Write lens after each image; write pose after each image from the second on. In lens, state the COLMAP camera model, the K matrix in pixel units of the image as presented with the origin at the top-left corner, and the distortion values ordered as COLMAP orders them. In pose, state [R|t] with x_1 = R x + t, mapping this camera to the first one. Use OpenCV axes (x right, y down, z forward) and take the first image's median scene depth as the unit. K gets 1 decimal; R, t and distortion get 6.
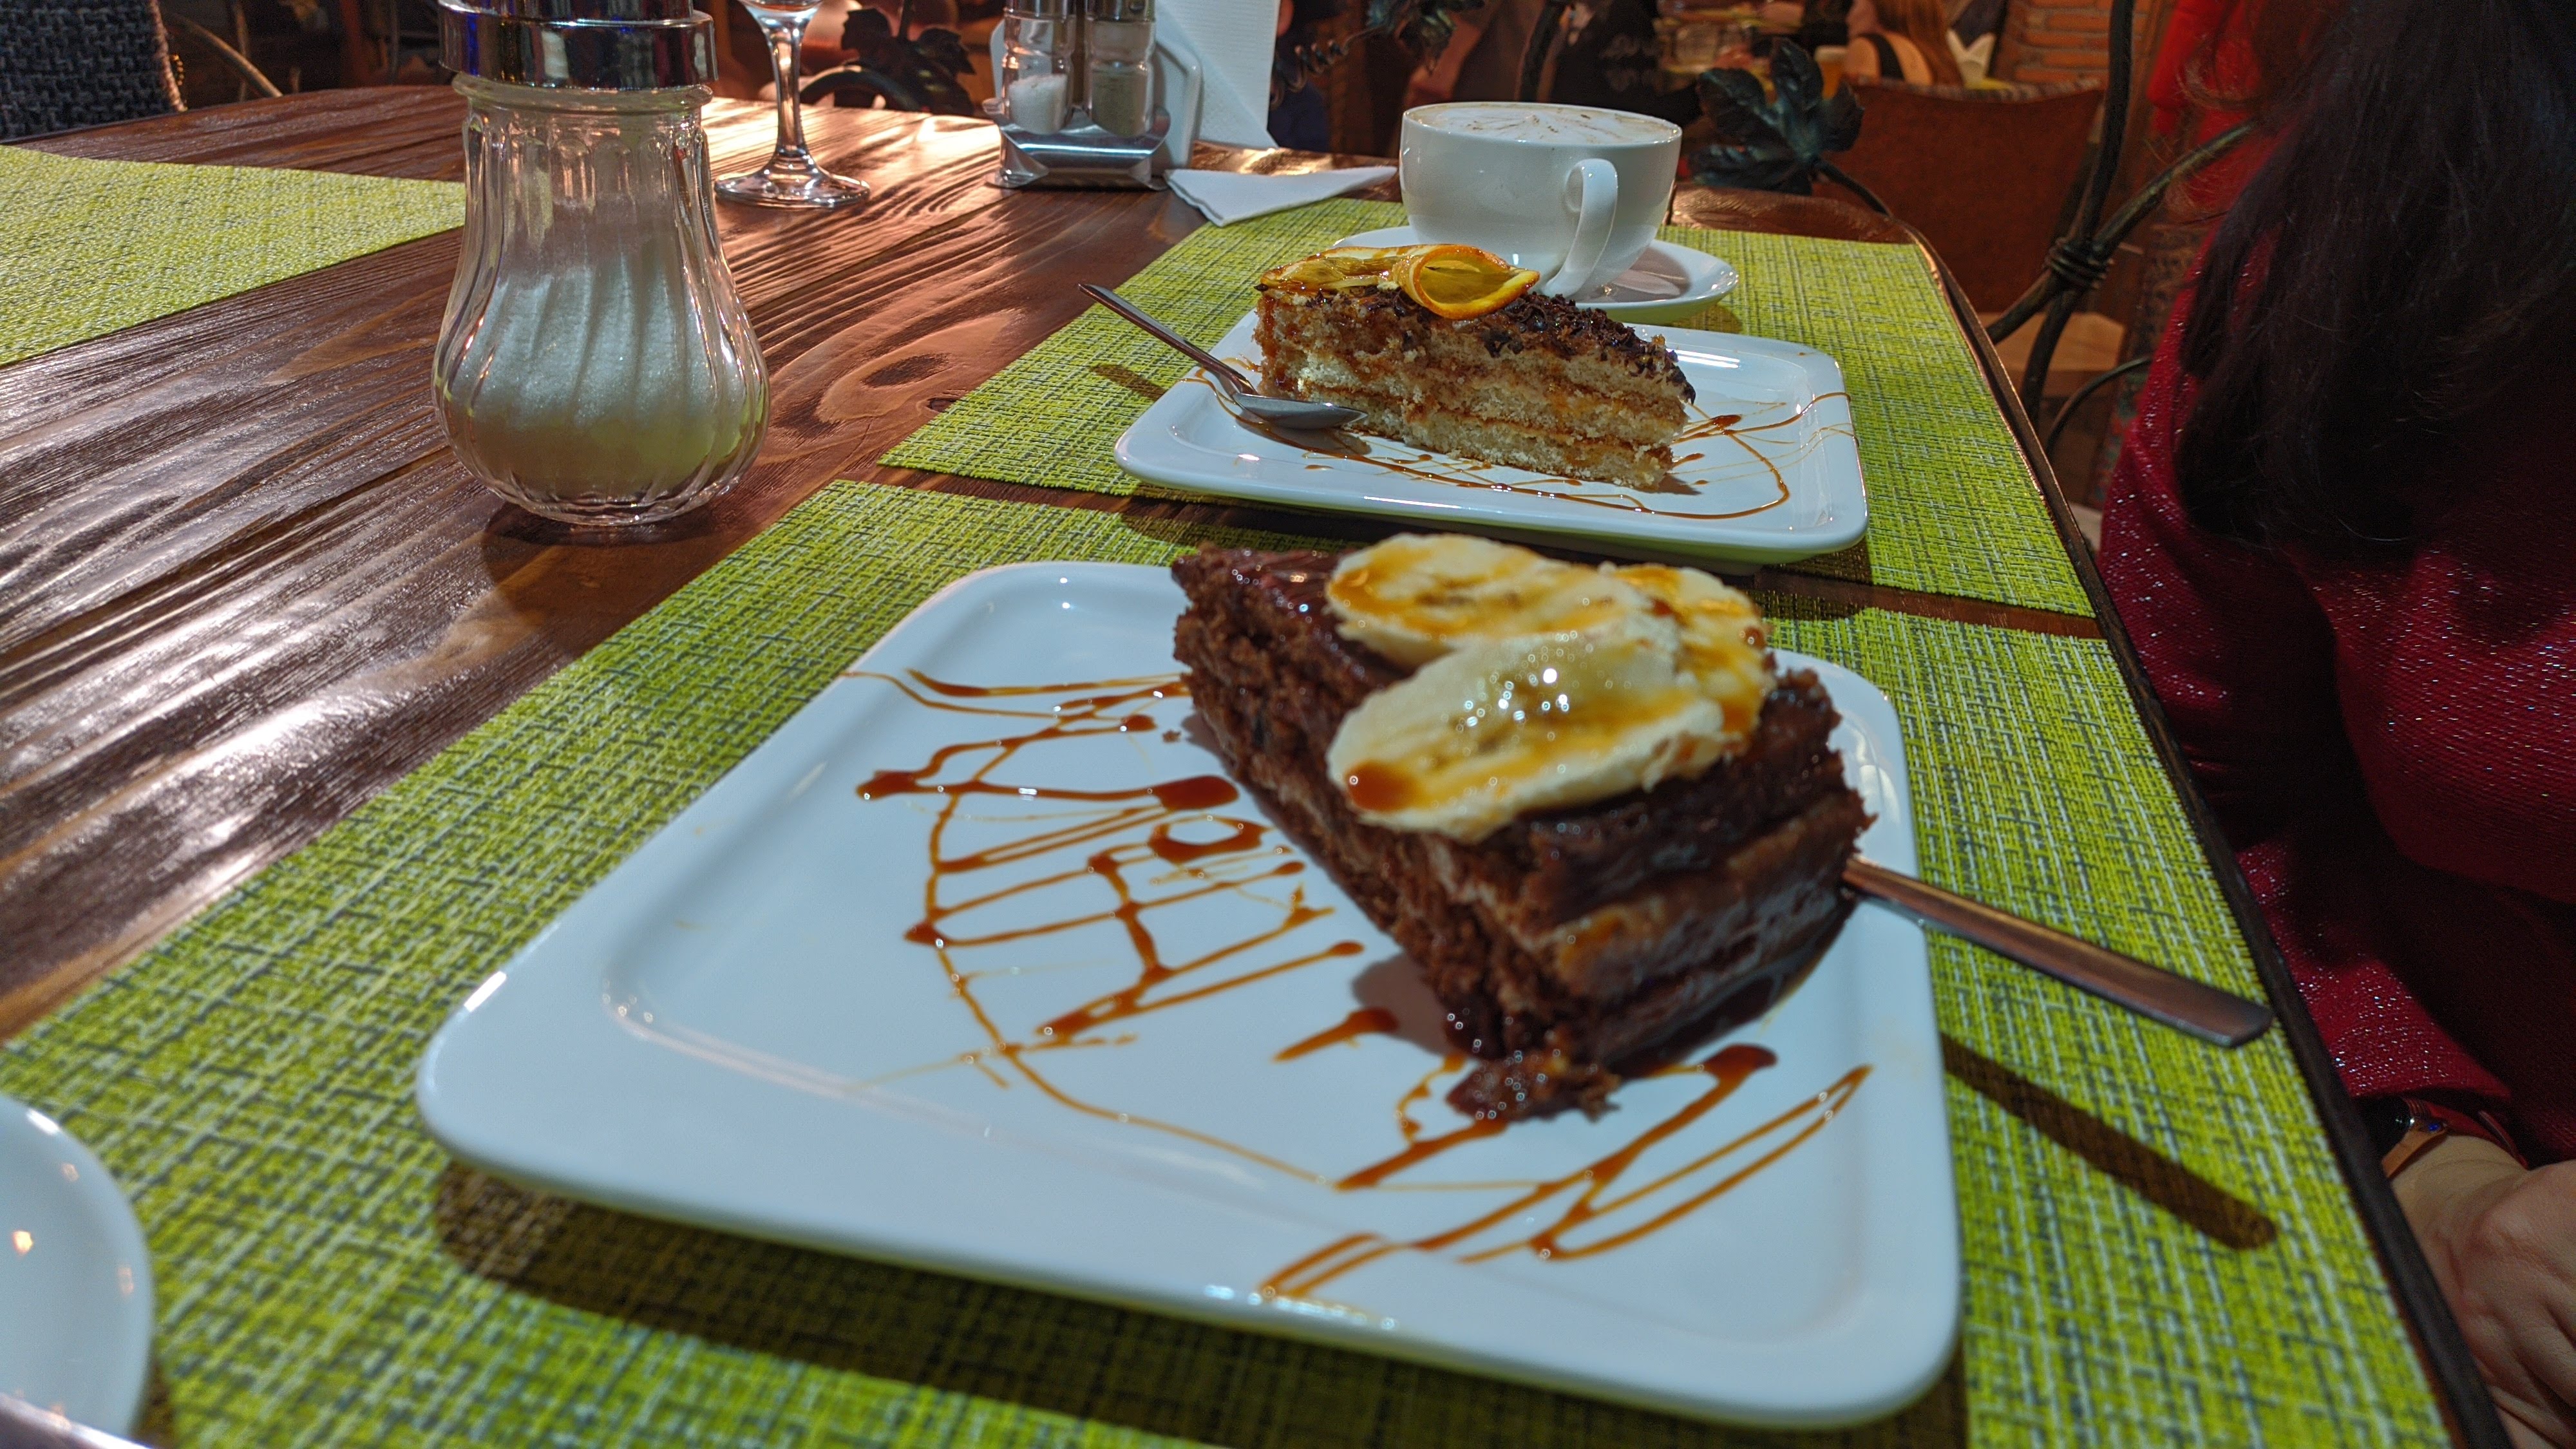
lens RADIAL K [[1934.7, 0, 1288.0], [0, 1934.7, 724.5], [0, 0, 1]] dist [0.030344, -0.002581]
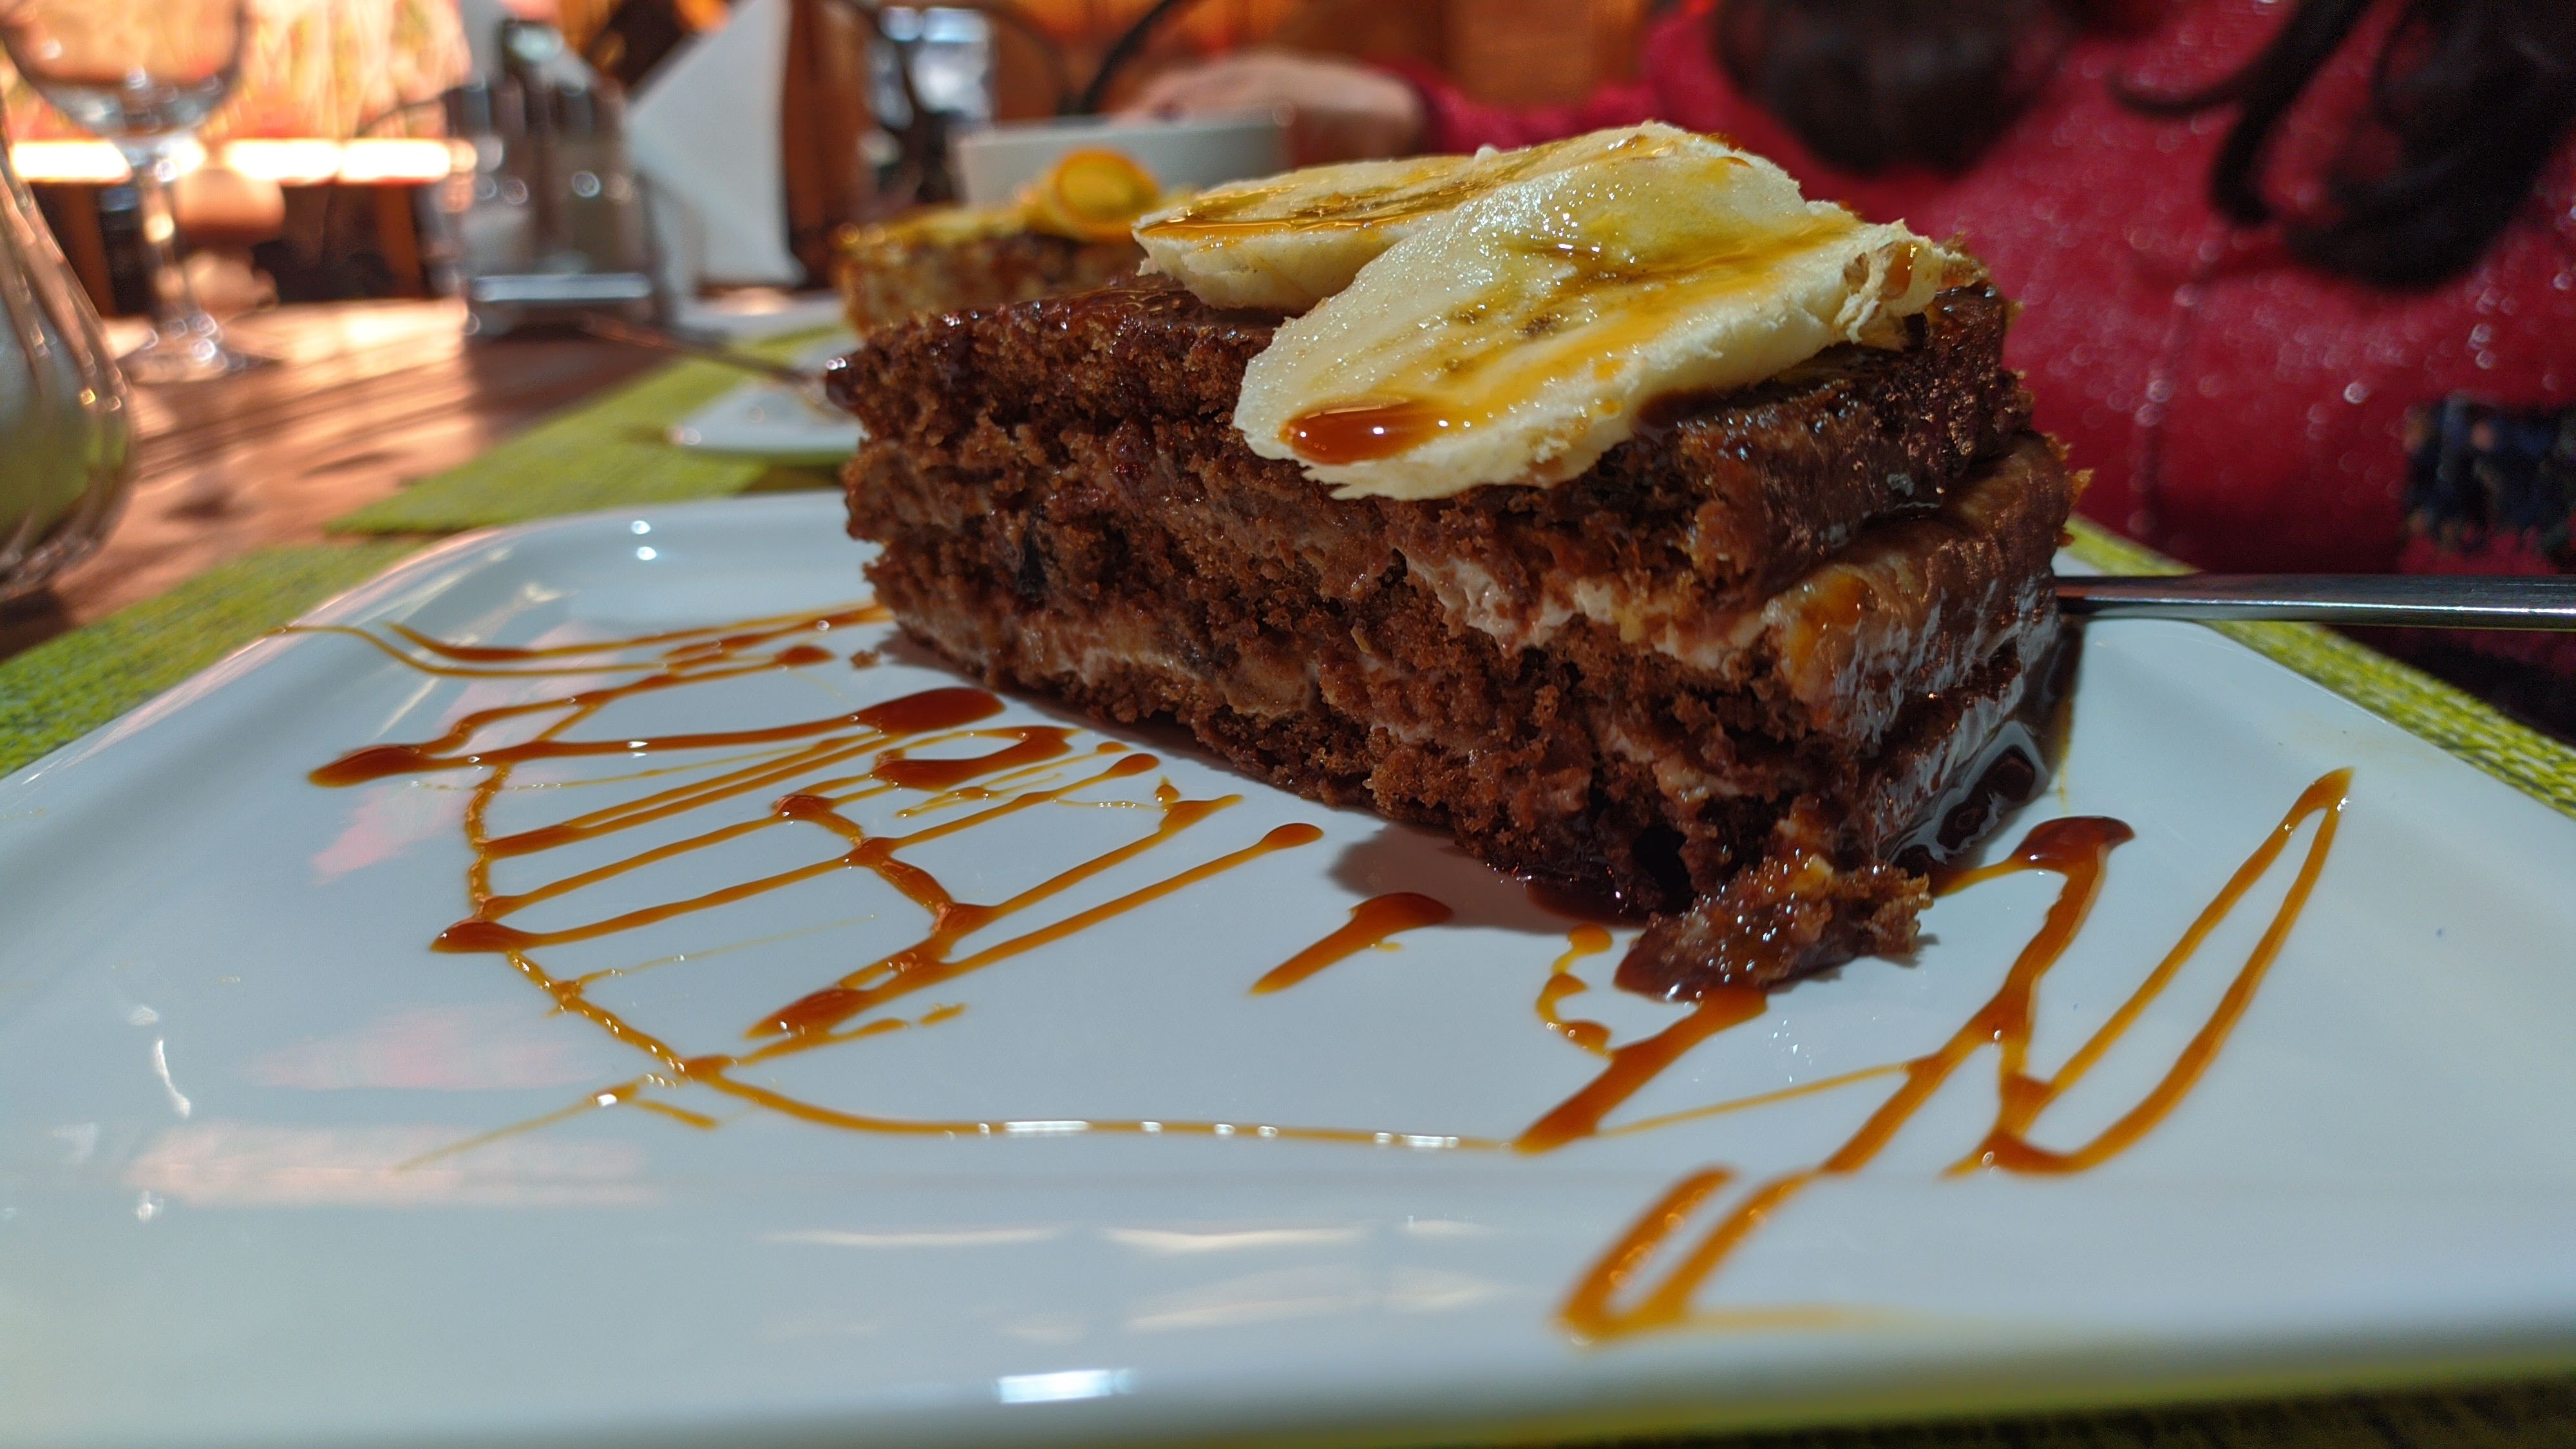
lens RADIAL K [[2004.3, 0, 1288.0], [0, 2004.3, 724.5], [0, 0, 1]] dist [-0.000392, -0.000699]
pose [[0.961865, -0.152054, 0.227366, -0.088242], [0.183783, 0.974923, -0.125496, 0.145186], [-0.202582, 0.162496, 0.965689, 0.416197]]
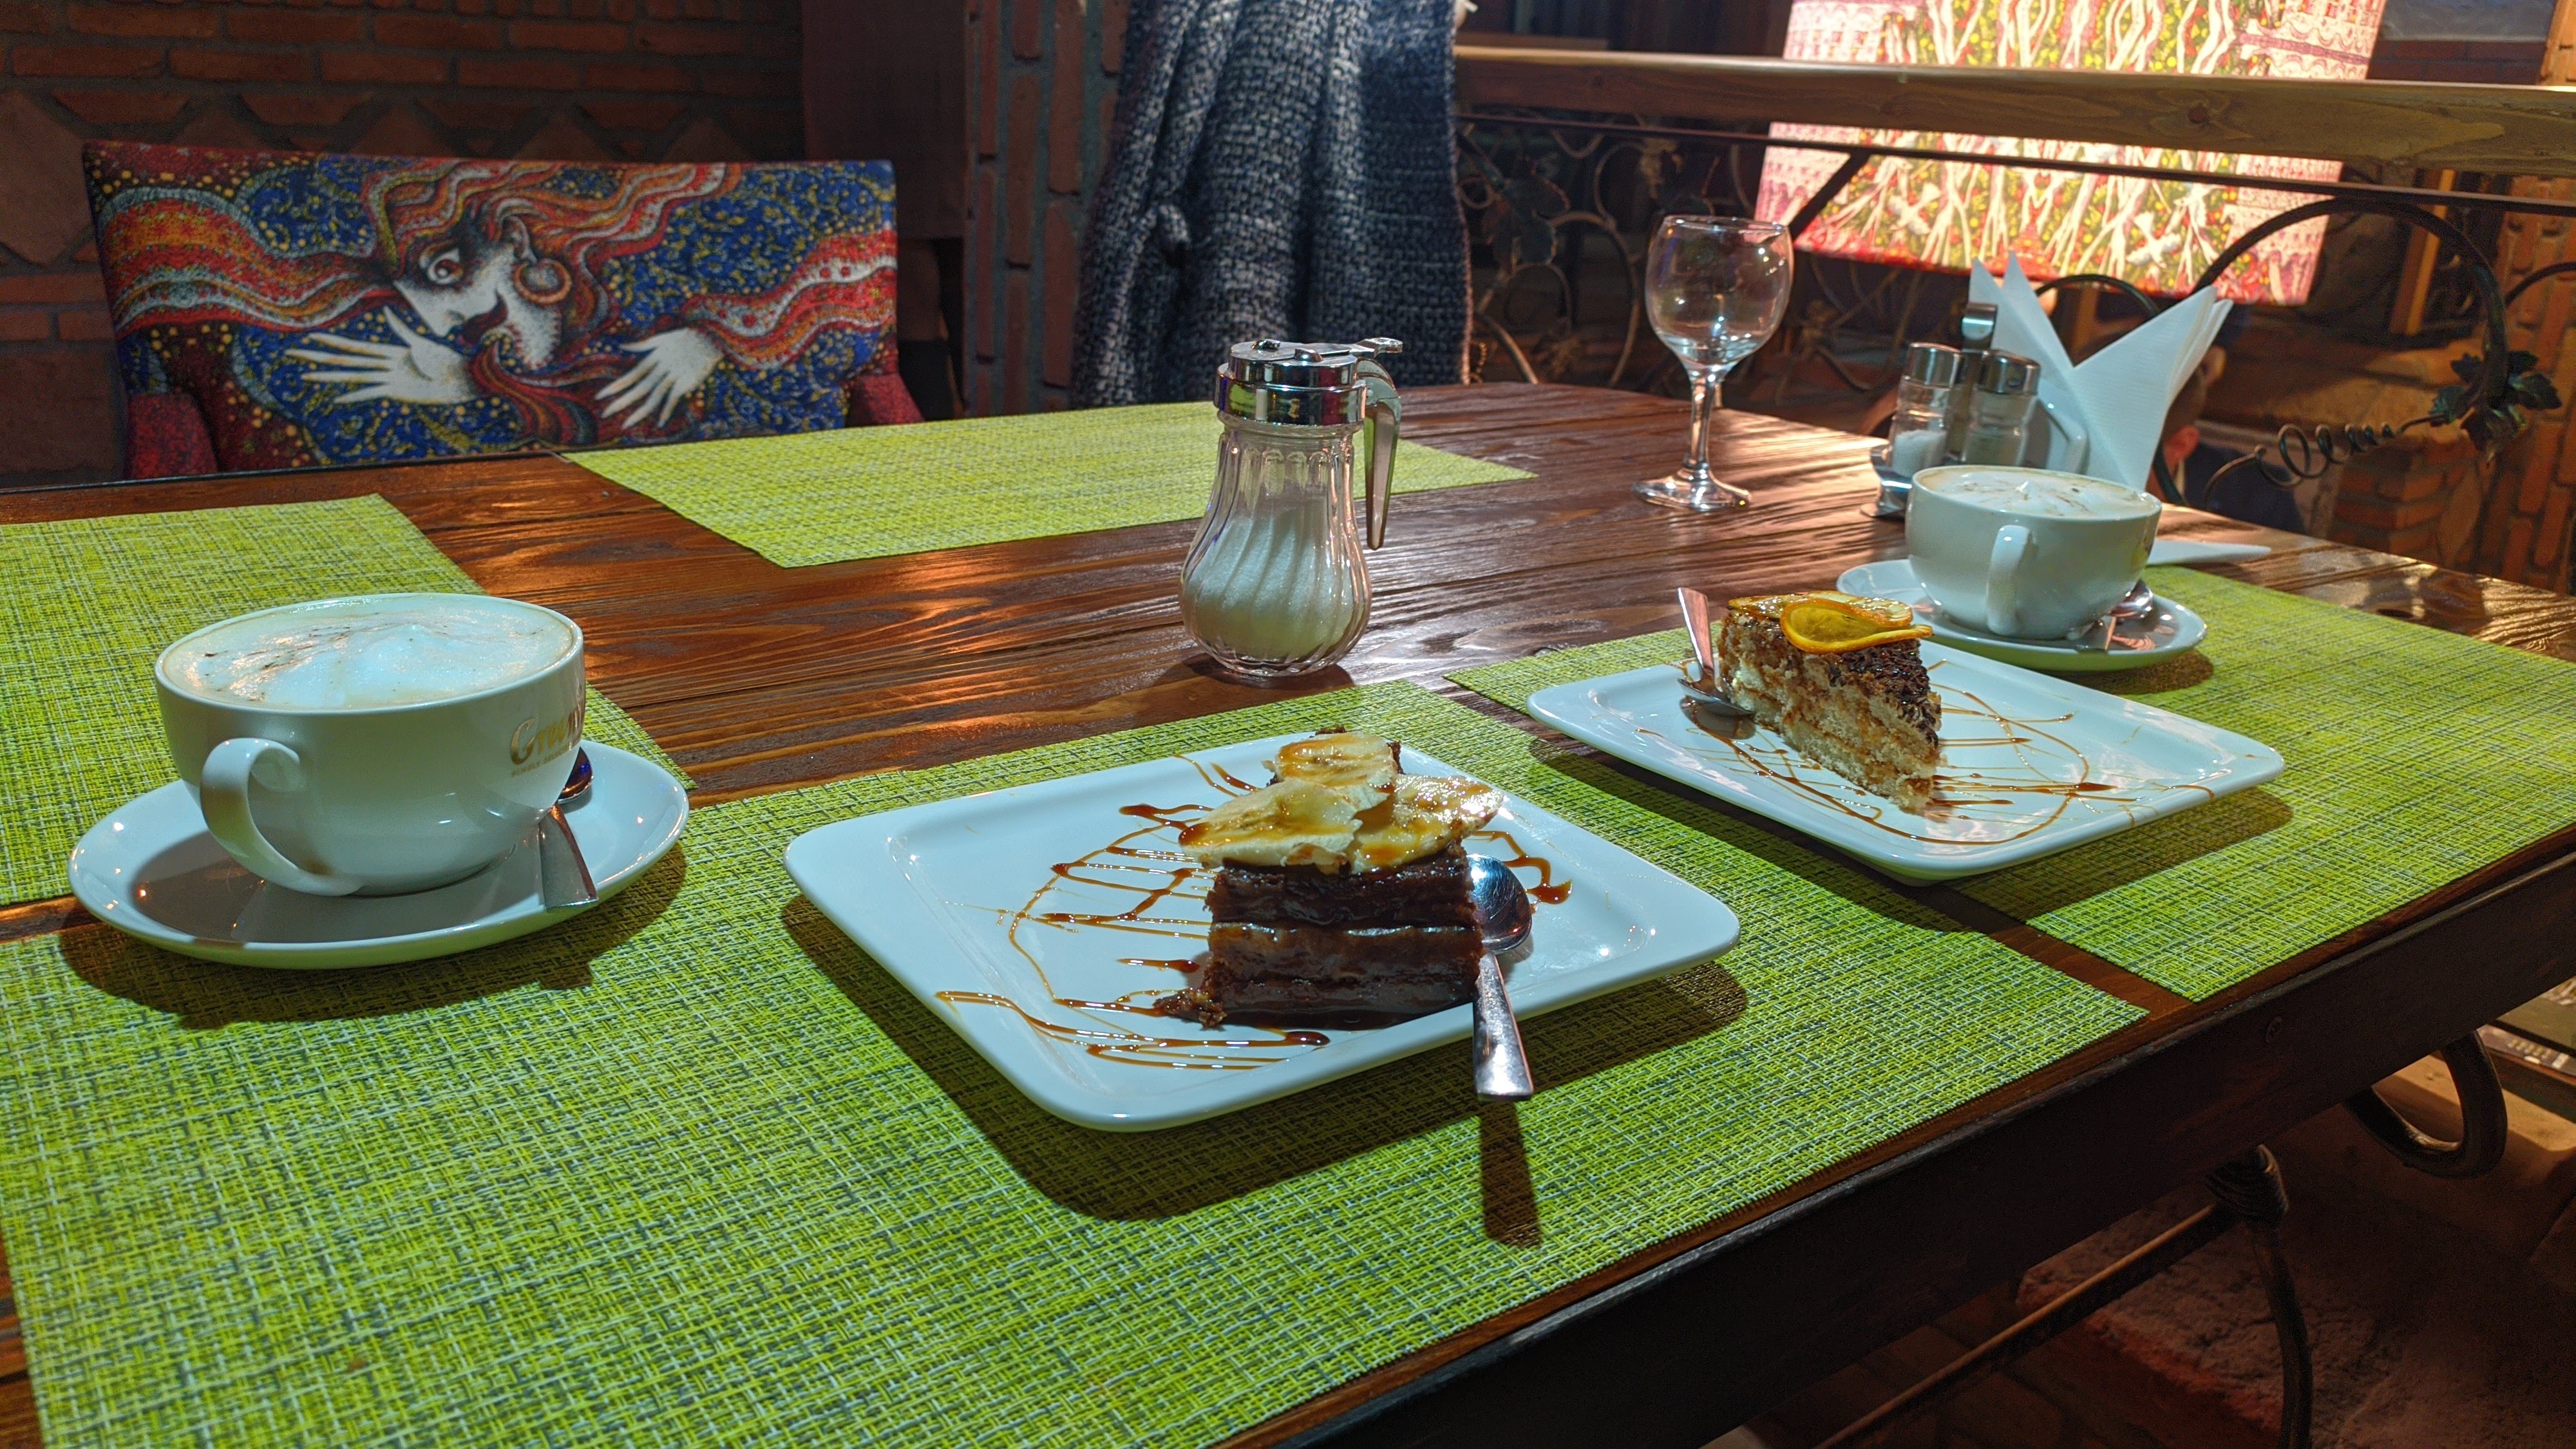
lens RADIAL K [[1934.7, 0, 1288.0], [0, 1934.7, 724.5], [0, 0, 1]] dist [0.030344, -0.002581]
pose [[0.752207, 0.208550, -0.625054, 1.058131], [-0.290593, 0.956357, -0.030618, -0.032047], [0.591389, 0.204668, 0.779981, -0.361819]]
